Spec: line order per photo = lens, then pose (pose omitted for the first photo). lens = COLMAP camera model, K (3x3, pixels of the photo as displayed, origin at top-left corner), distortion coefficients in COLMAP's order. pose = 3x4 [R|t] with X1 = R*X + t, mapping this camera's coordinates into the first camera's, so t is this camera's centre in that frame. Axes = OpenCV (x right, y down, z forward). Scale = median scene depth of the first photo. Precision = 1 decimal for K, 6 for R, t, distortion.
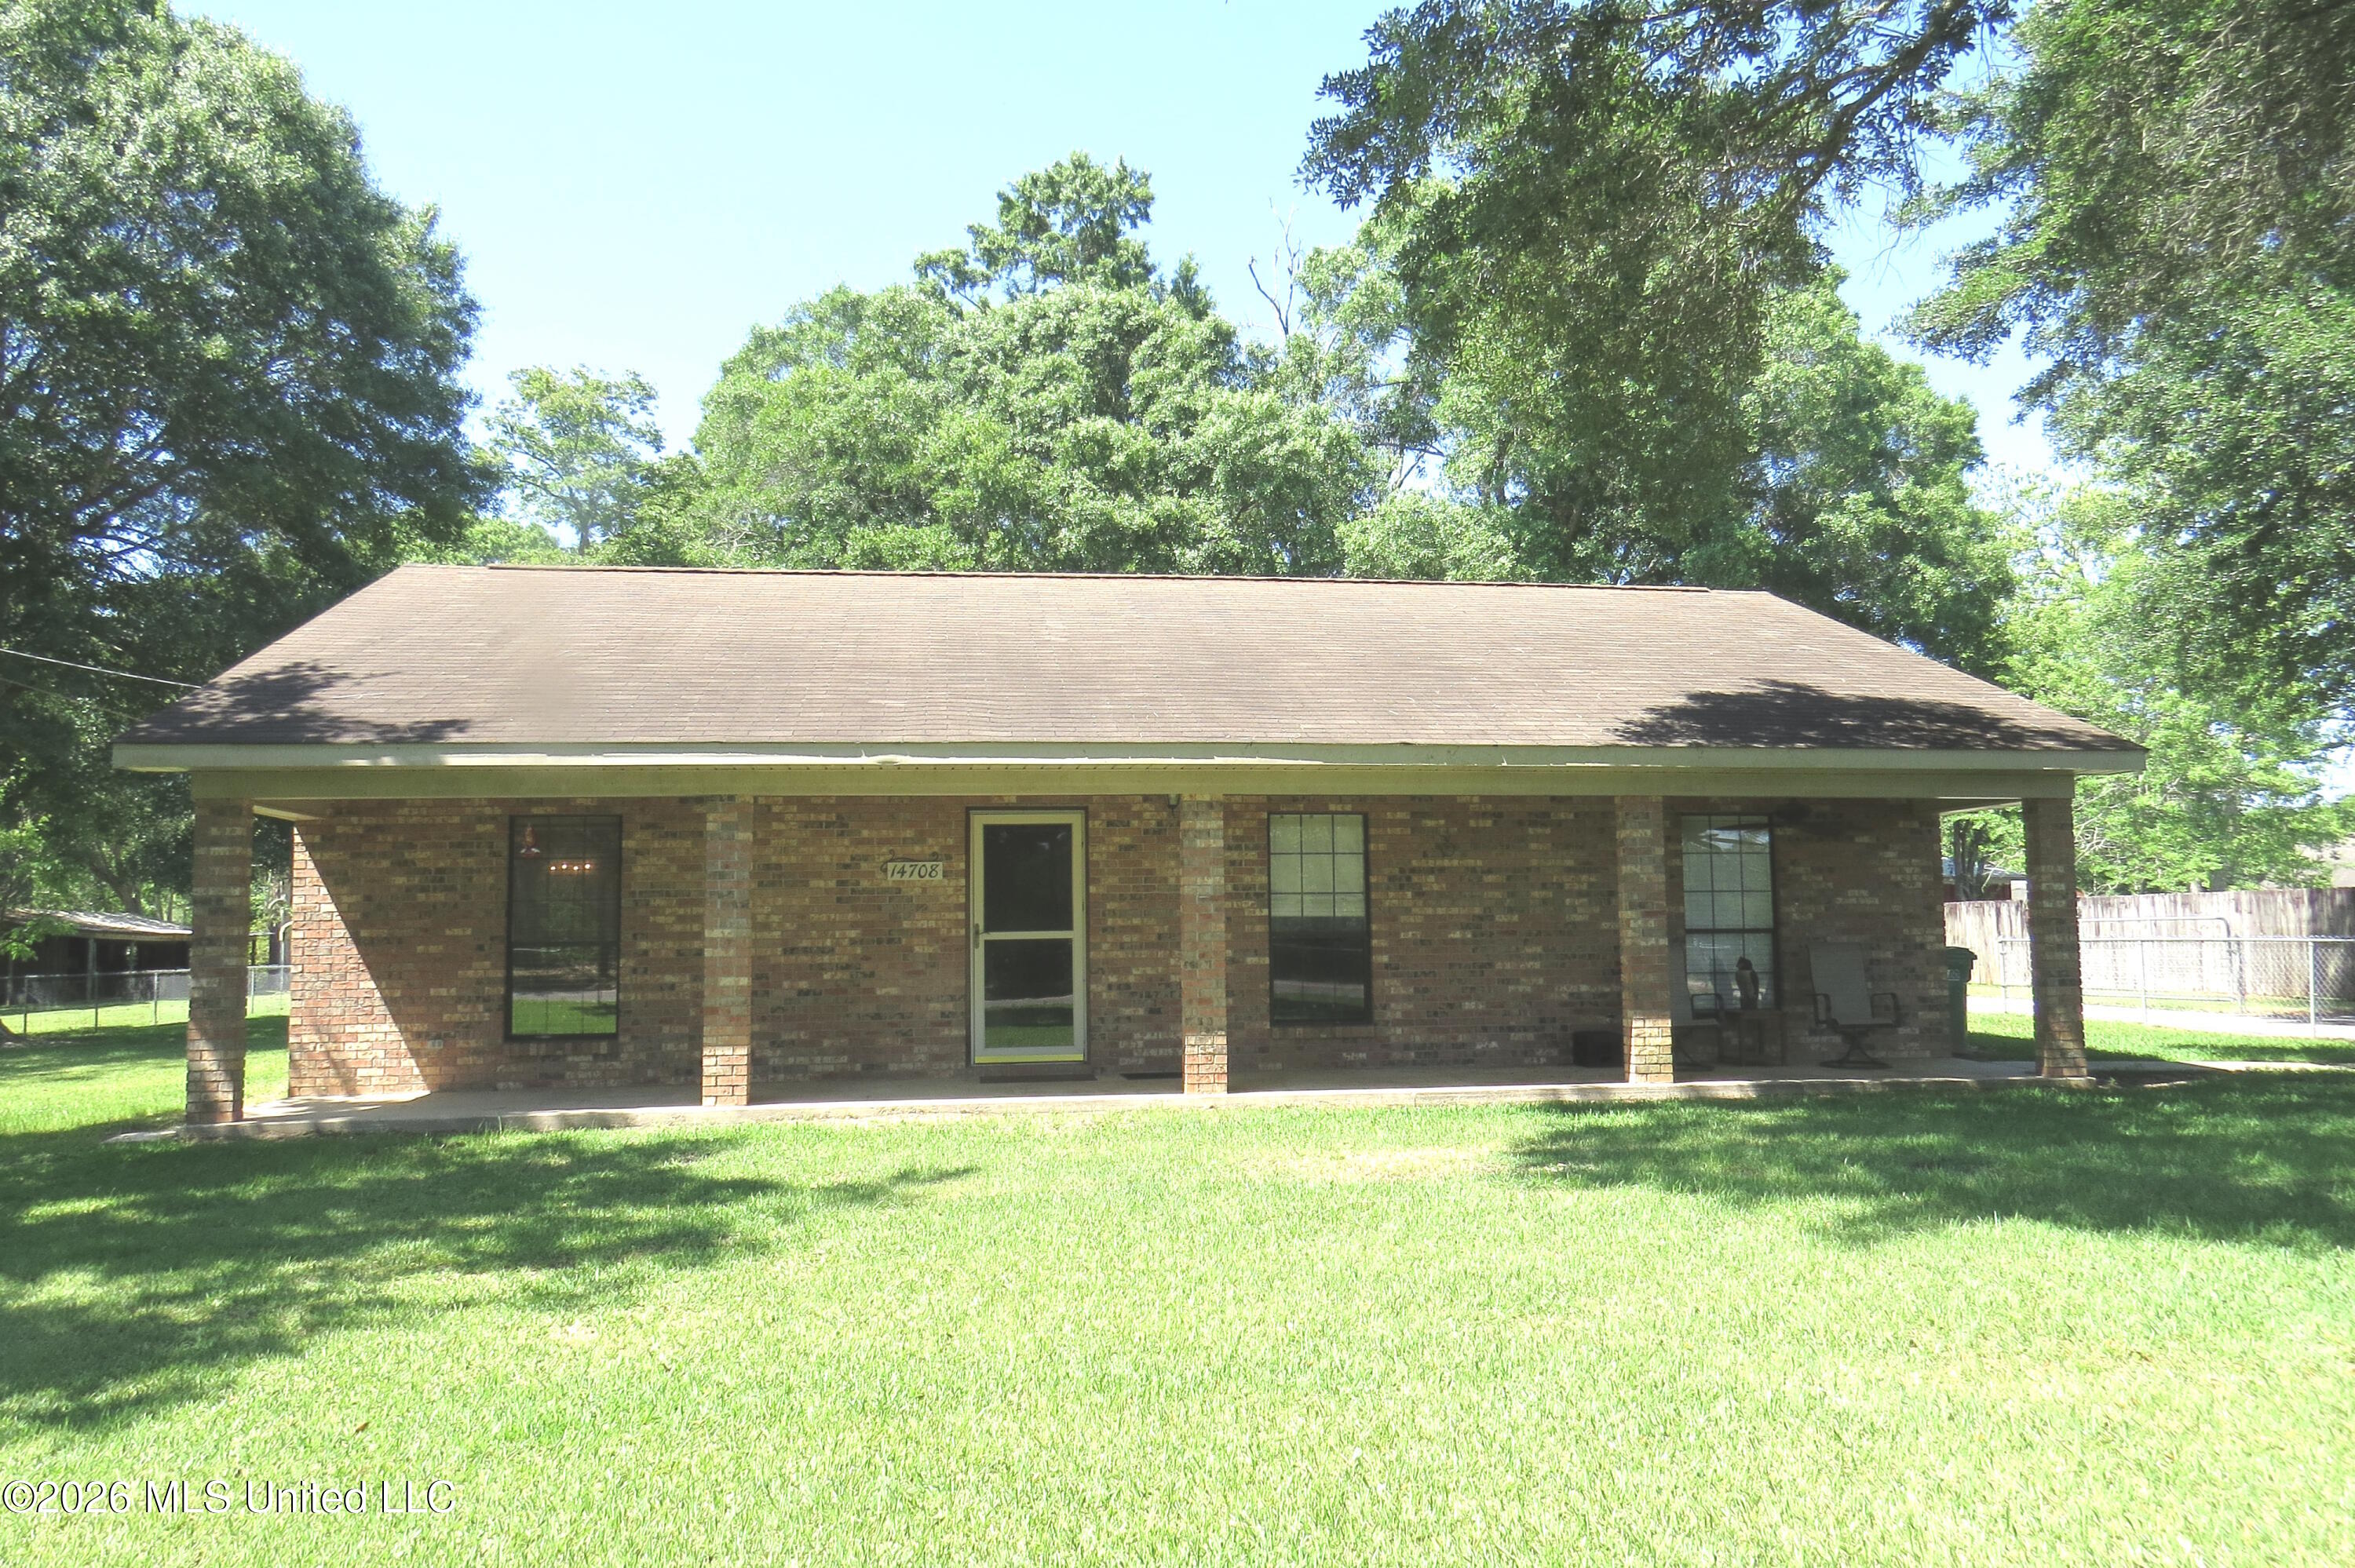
lens RADIAL K [[1691.7, 0, 1179.6], [0, 1691.7, 774.1], [0, 0, 1]] dist [-0.023621, 0.005465]
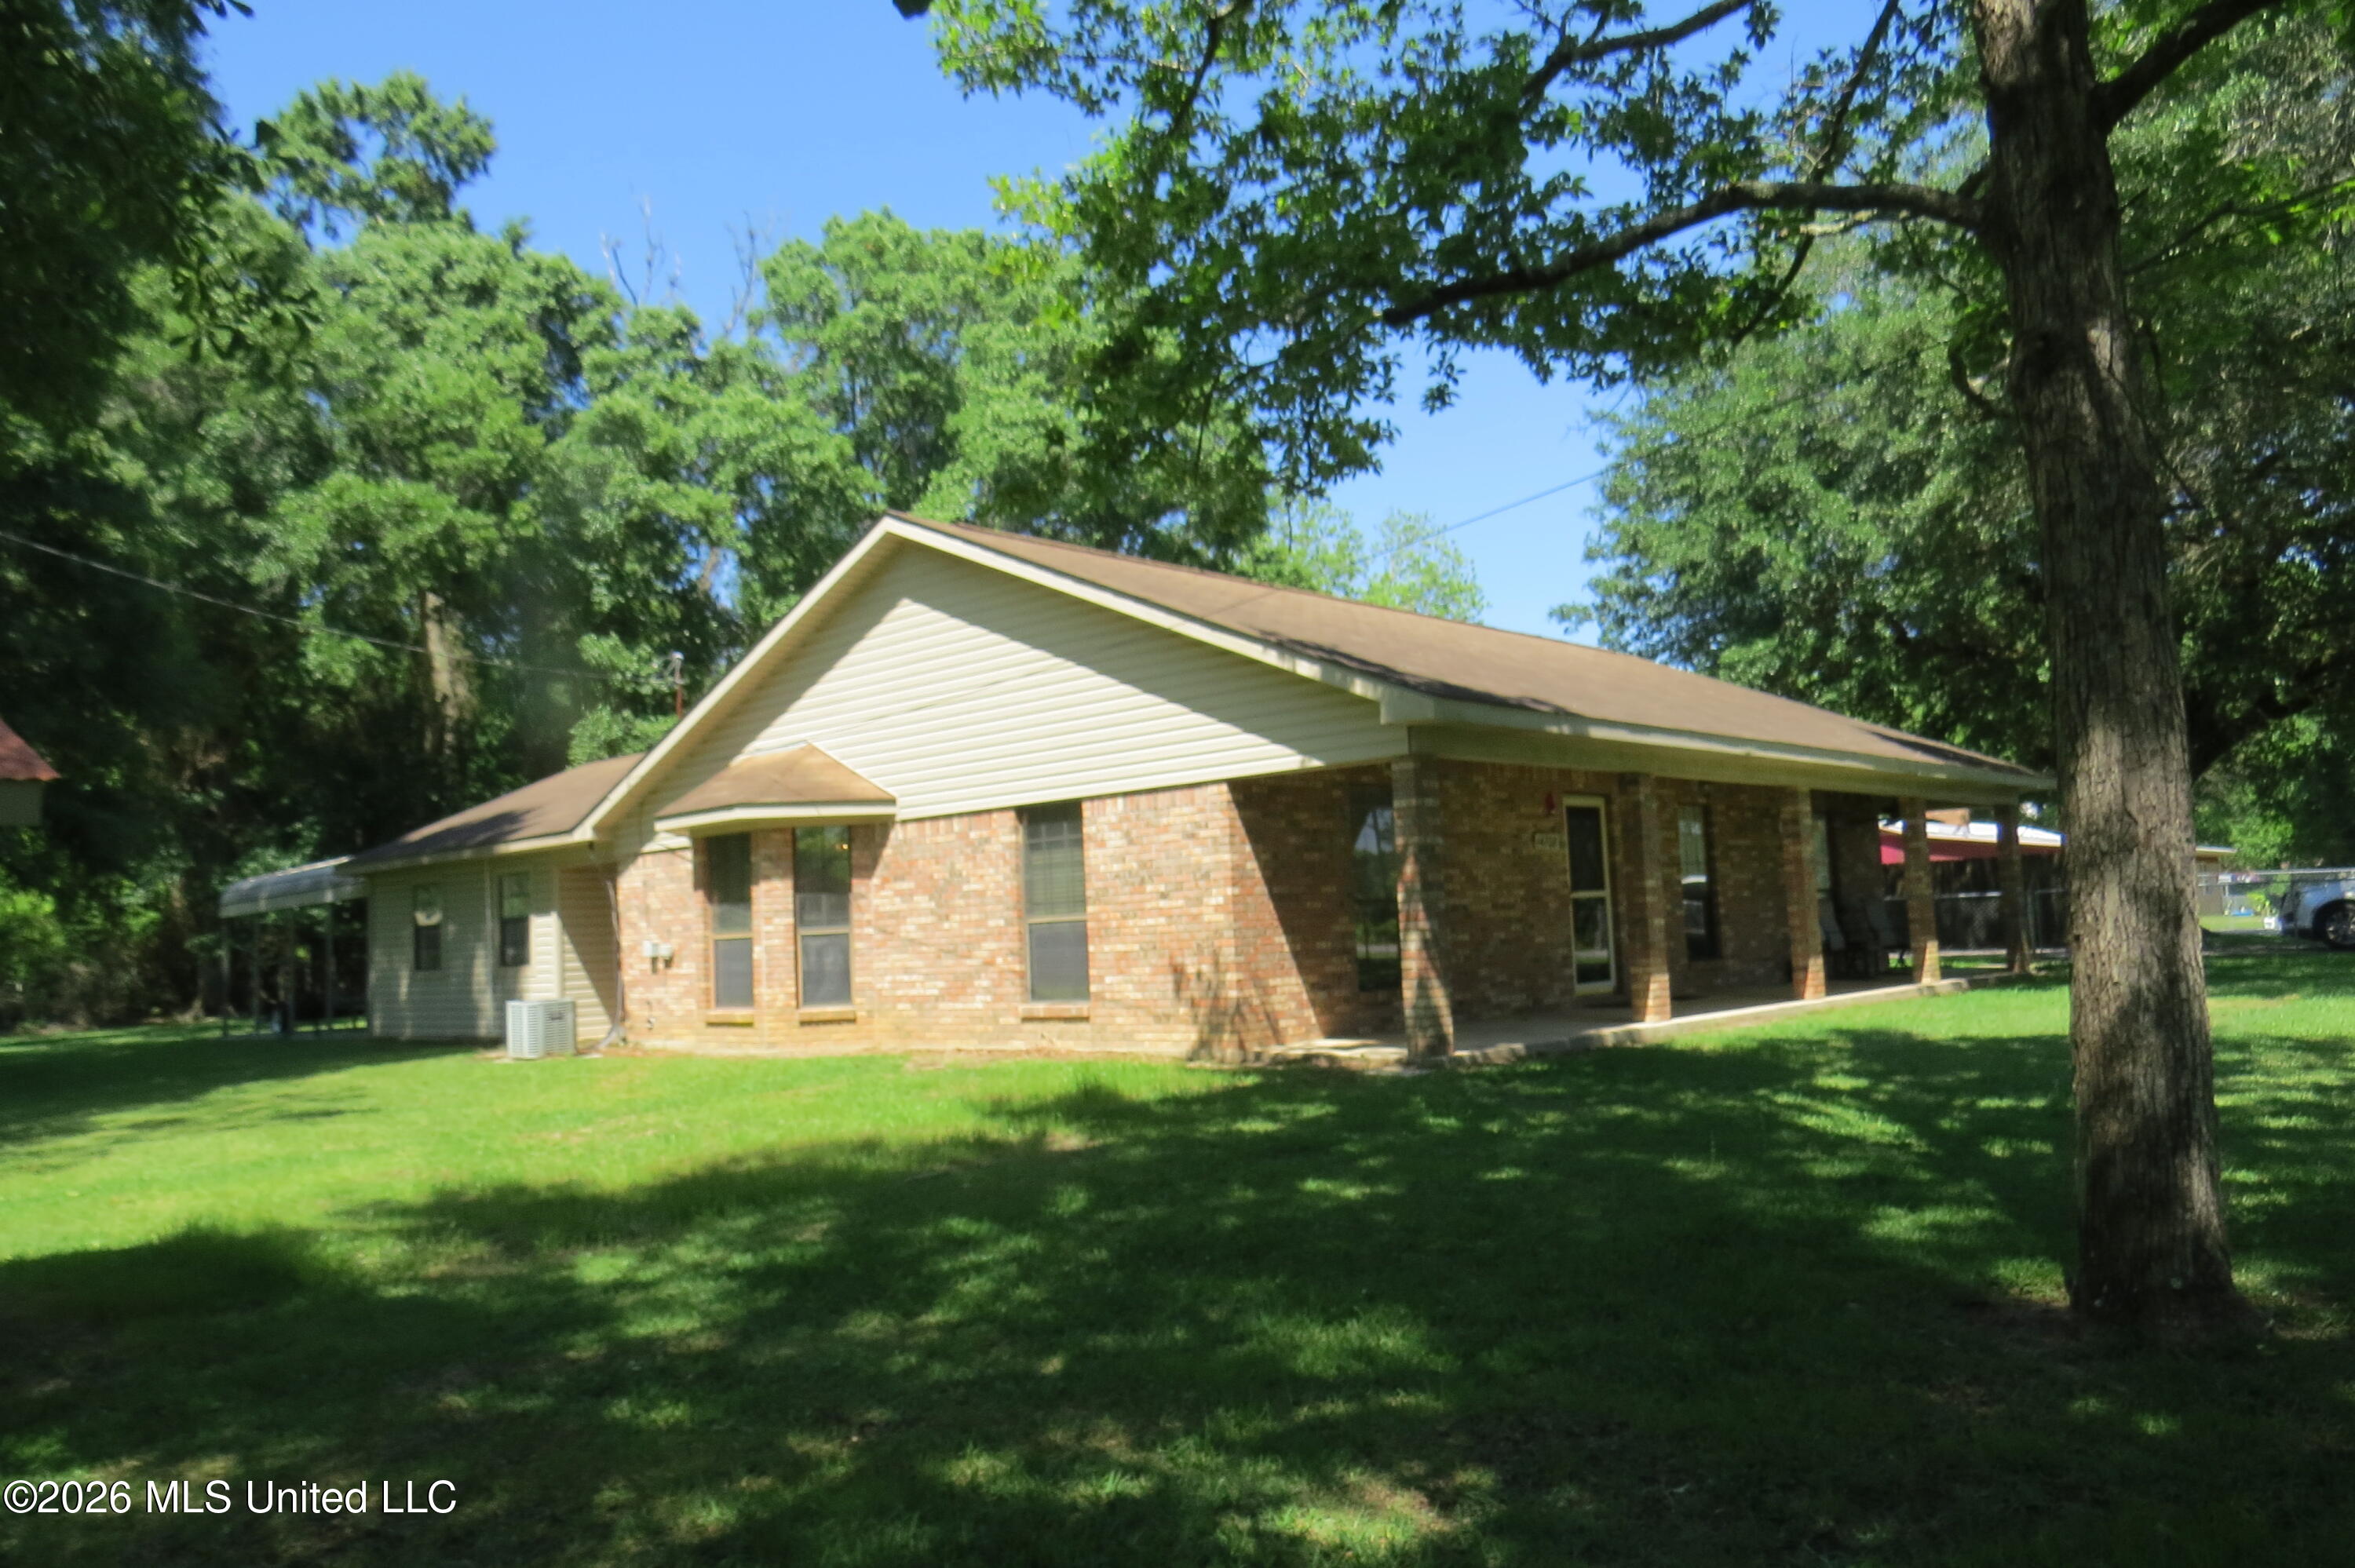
lens RADIAL K [[1691.7, 0, 1184.4], [0, 1691.7, 796.2], [0, 0, 1]] dist [-0.023621, 0.005465]
pose [[0.799028, 0.030127, 0.600539, -1.083252], [-0.028641, 0.999517, -0.012036, 0.045716], [-0.600612, -0.007583, 0.799505, 0.173782]]
